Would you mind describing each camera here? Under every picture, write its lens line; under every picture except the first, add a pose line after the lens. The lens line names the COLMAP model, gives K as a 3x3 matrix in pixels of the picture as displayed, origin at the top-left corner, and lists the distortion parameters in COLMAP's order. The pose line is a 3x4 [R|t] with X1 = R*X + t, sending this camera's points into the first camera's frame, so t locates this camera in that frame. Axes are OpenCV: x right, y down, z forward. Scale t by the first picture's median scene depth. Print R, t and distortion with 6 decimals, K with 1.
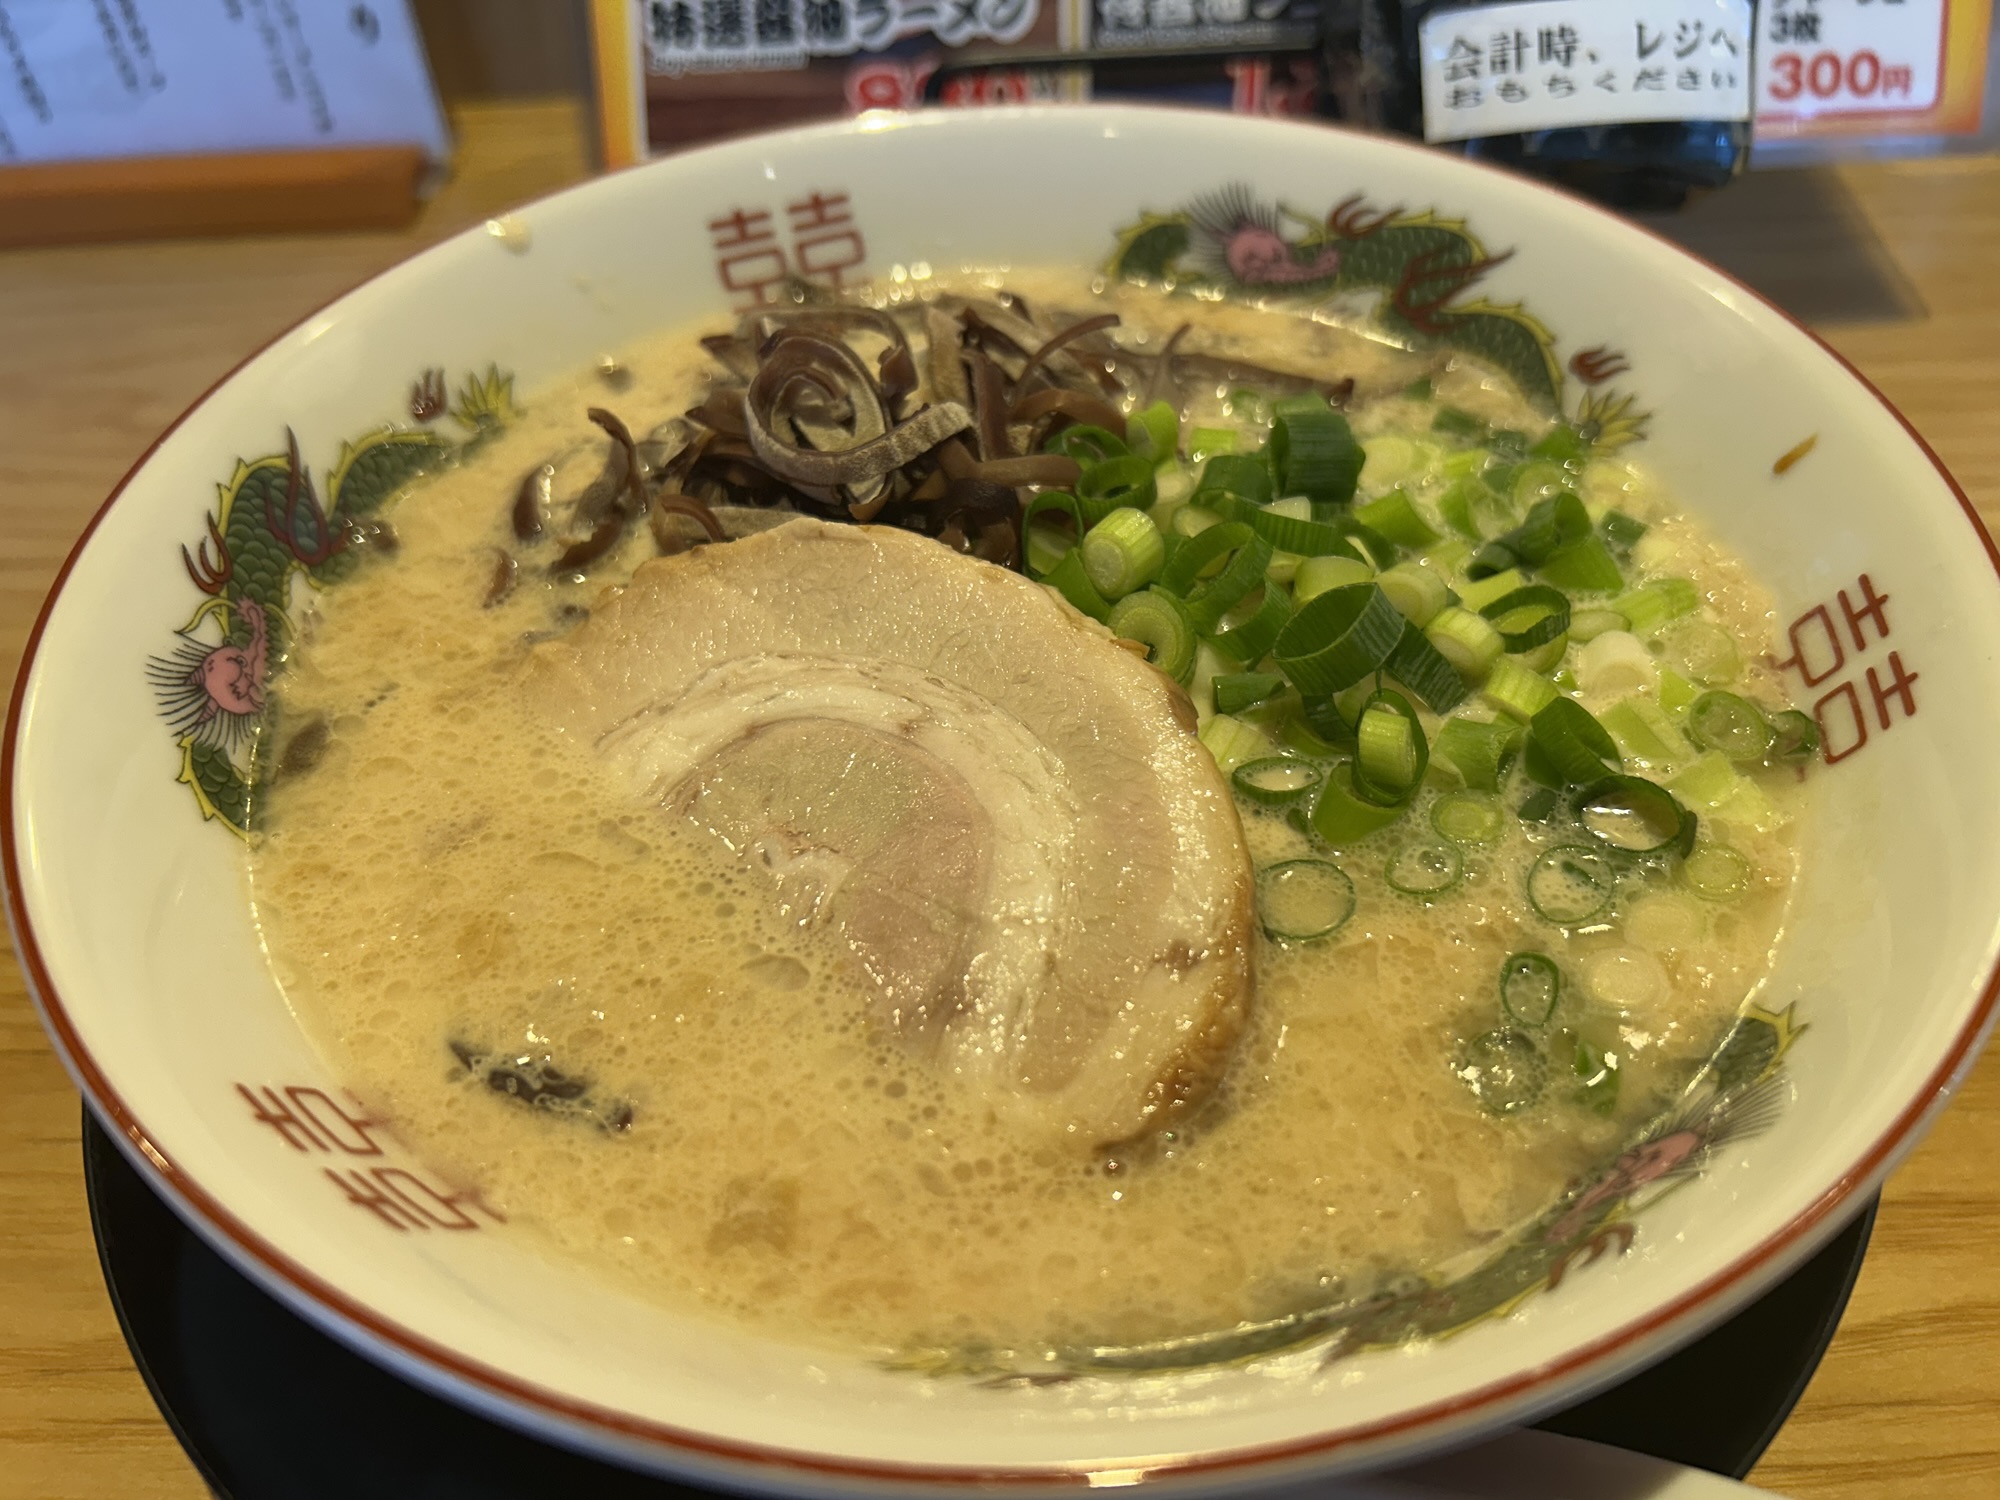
lens RADIAL K [[1540.5, 0, 1000.0], [0, 1540.5, 750.0], [0, 0, 1]] dist [-0.002064, -0.033624]
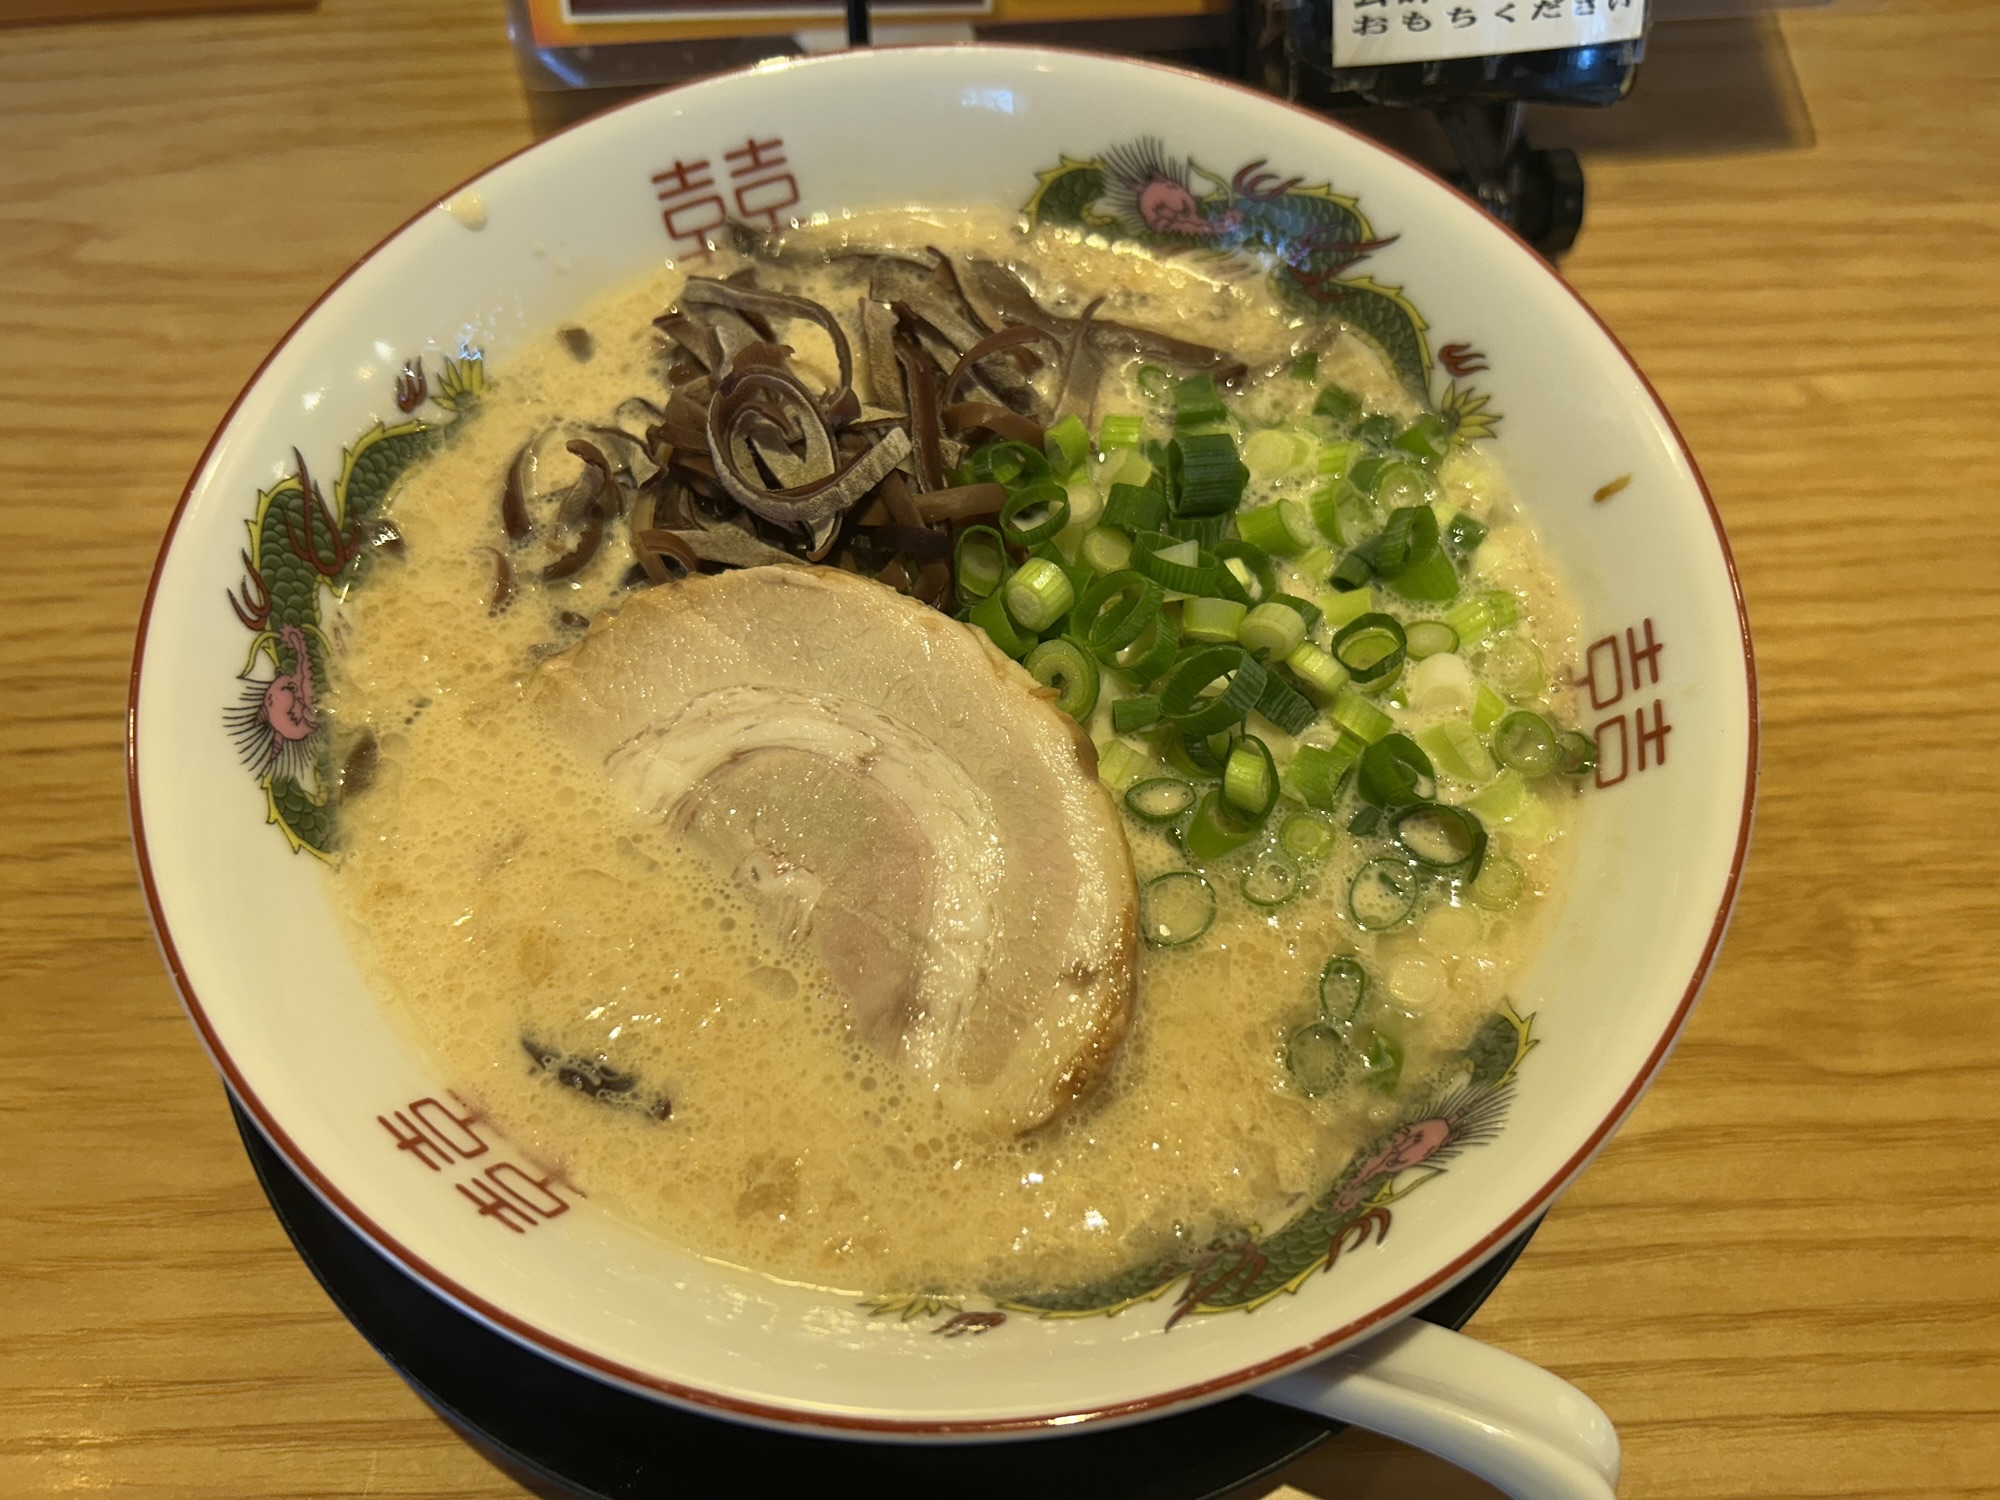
lens RADIAL K [[1506.6, 0, 981.7], [0, 1506.6, 750.4], [0, 0, 1]] dist [0.055333, -0.148487]
pose [[0.999108, -0.014080, 0.039812, -0.013613], [0.002731, 0.962347, 0.271809, -0.341634], [-0.042140, -0.271457, 0.961527, -0.159126]]
